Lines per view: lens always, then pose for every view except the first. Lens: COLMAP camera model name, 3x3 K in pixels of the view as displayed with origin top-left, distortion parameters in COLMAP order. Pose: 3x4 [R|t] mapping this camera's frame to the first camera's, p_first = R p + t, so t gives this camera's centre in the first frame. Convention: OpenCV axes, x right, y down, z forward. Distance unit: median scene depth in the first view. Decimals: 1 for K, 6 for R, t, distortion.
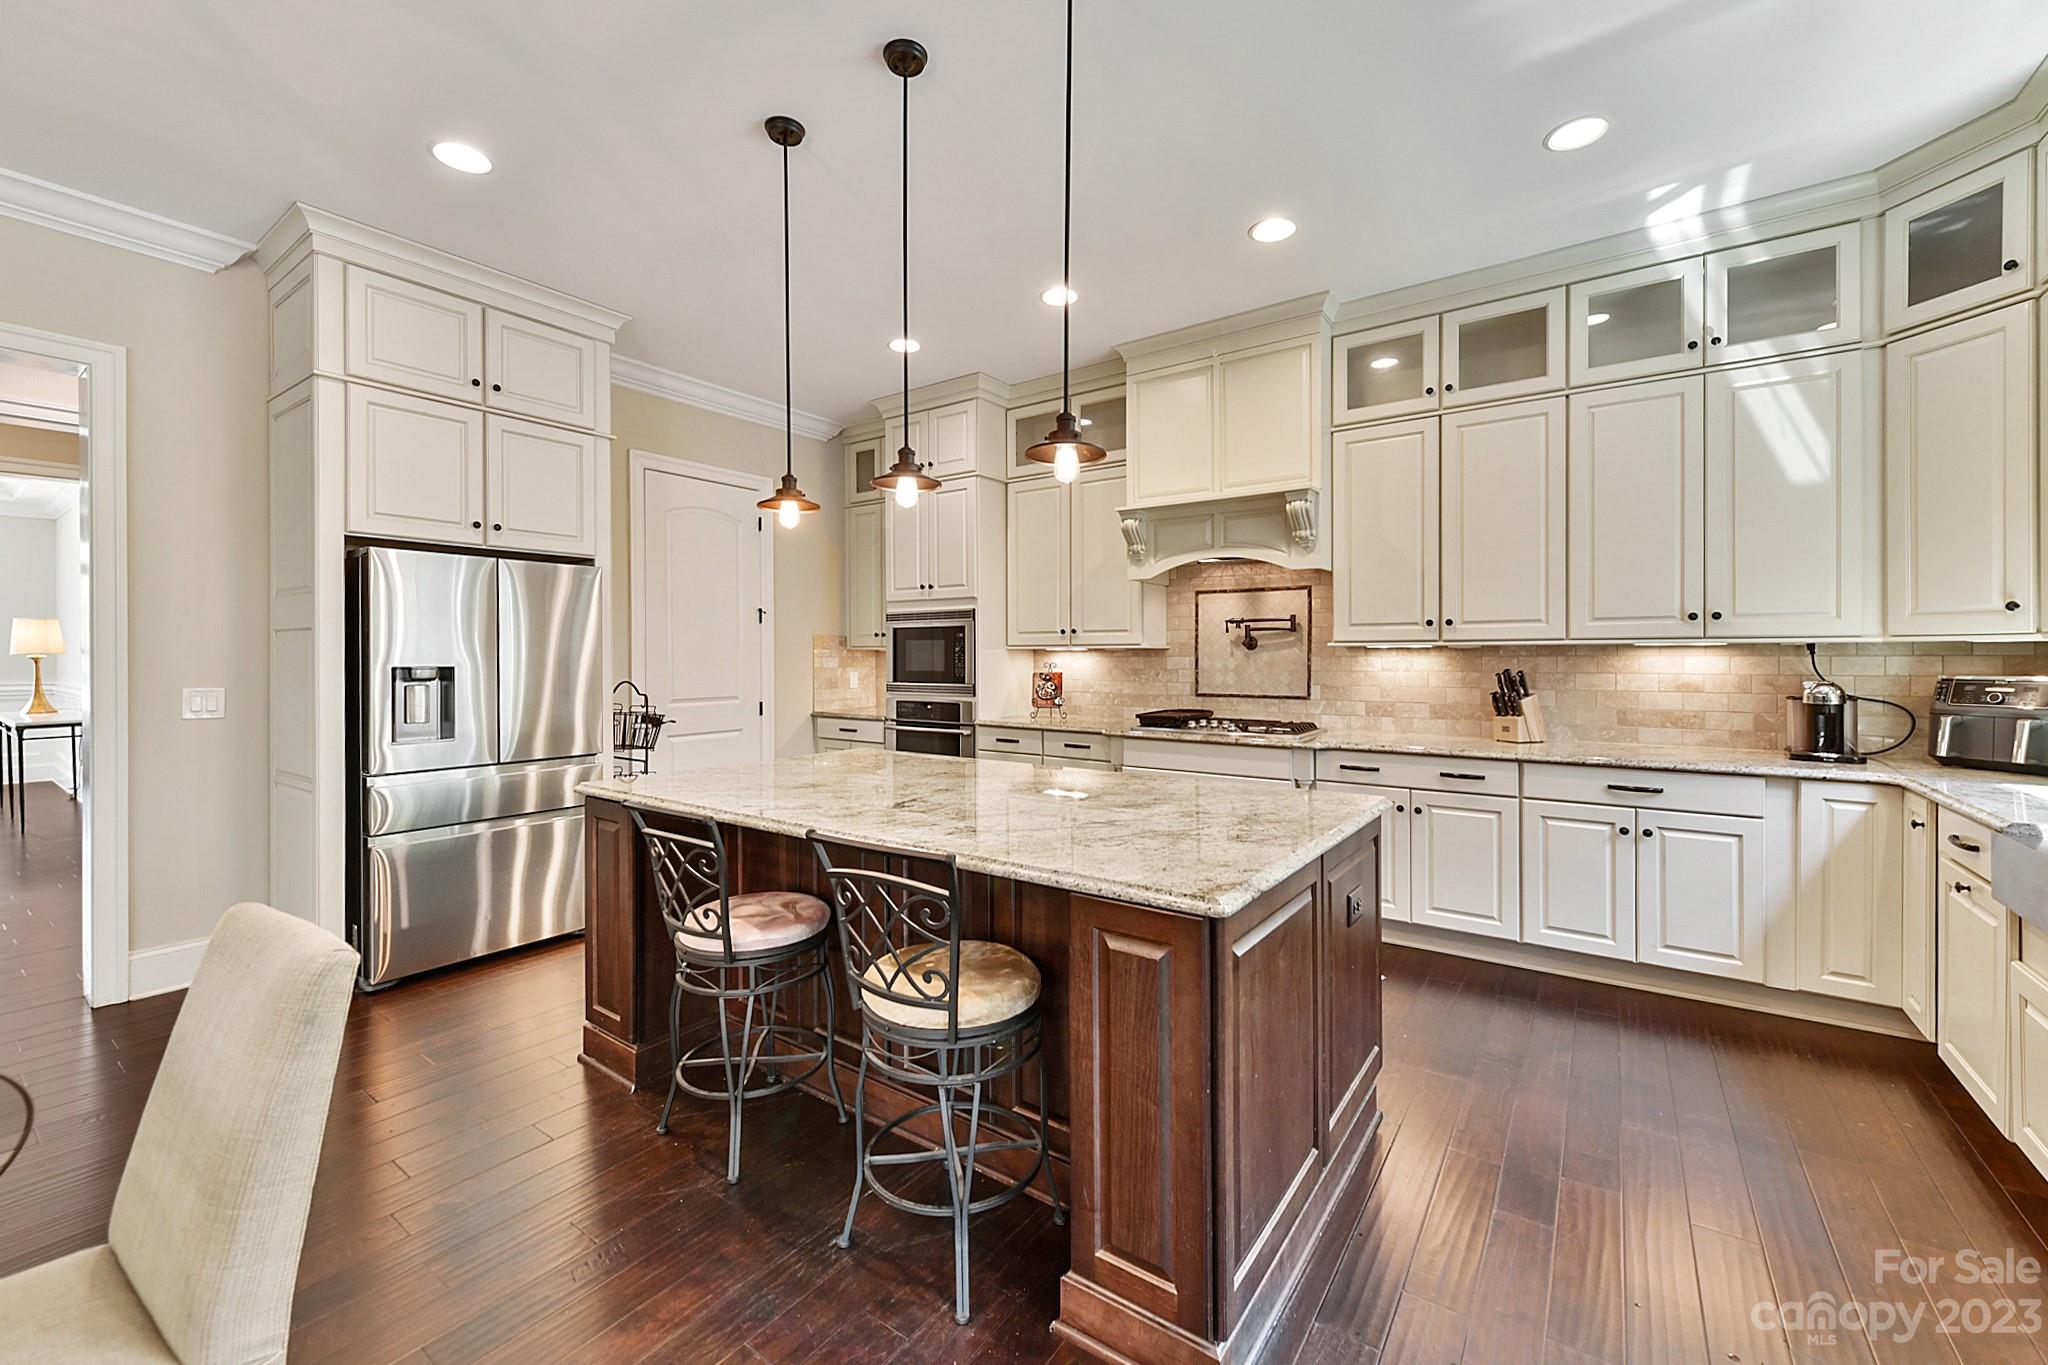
lens RADIAL K [[818.2, 0, 1033.8], [0, 818.2, 662.3], [0, 0, 1]] dist [0.003146, -0.000030]
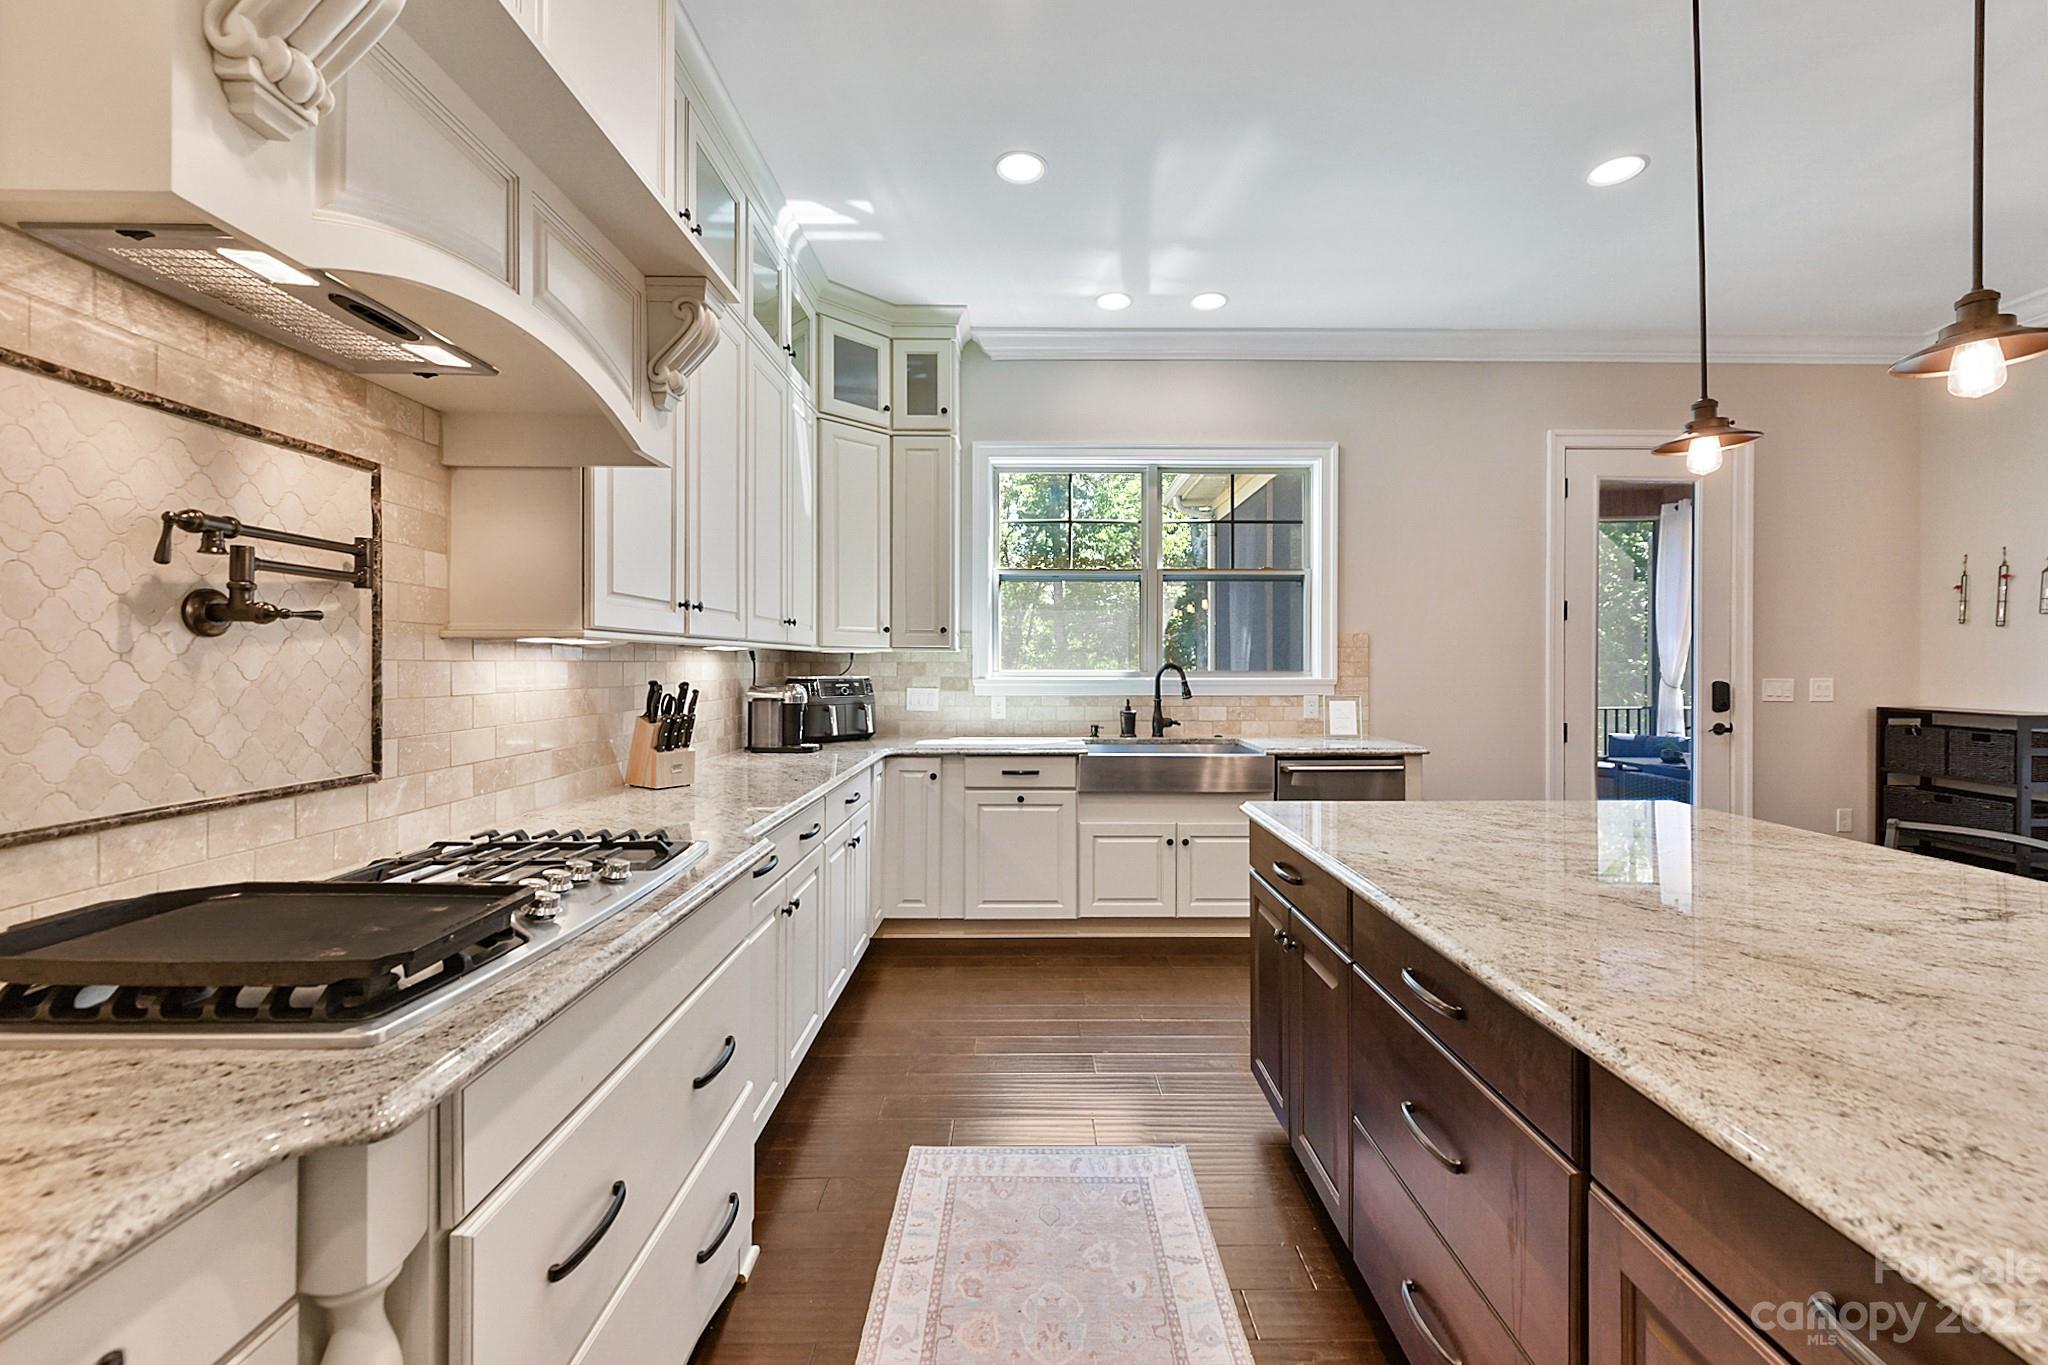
lens RADIAL K [[818.2, 0, 1033.8], [0, 818.2, 662.3], [0, 0, 1]] dist [0.003146, -0.000030]
pose [[-0.591760, 0.003267, 0.806107, -0.119195], [0.011100, 0.999930, 0.004096, -0.004580], [-0.806038, 0.011372, -0.591755, 0.959777]]
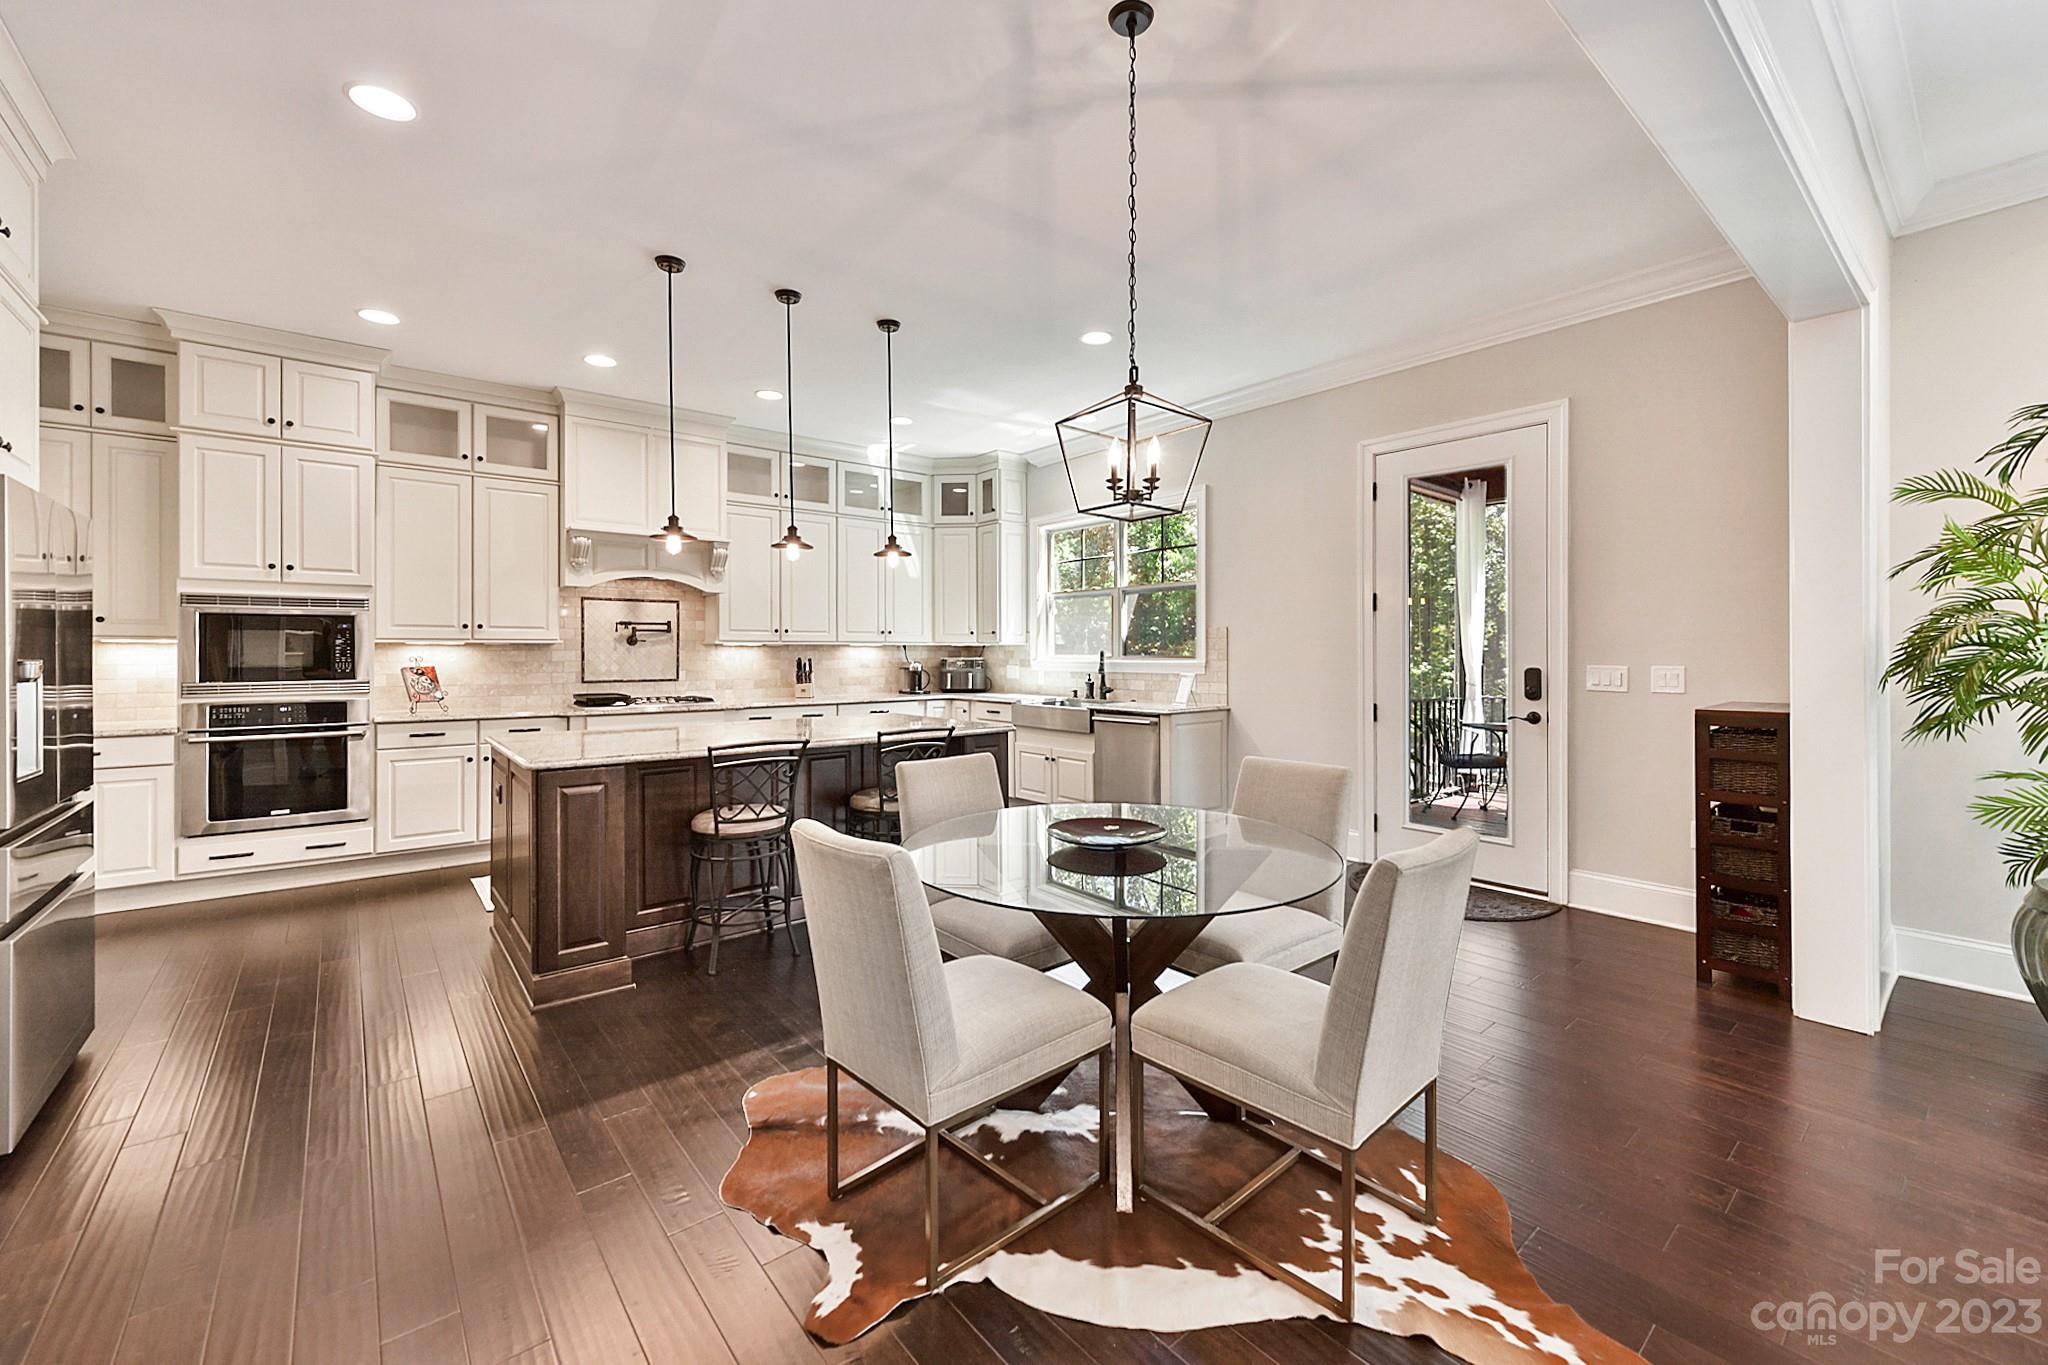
lens RADIAL K [[818.2, 0, 1033.8], [0, 818.2, 662.3], [0, 0, 1]] dist [0.003146, -0.000030]
pose [[0.255103, -0.008275, 0.966879, -0.863470], [0.012055, 0.999913, 0.005377, 0.012788], [-0.966839, 0.010285, 0.255180, 0.038042]]
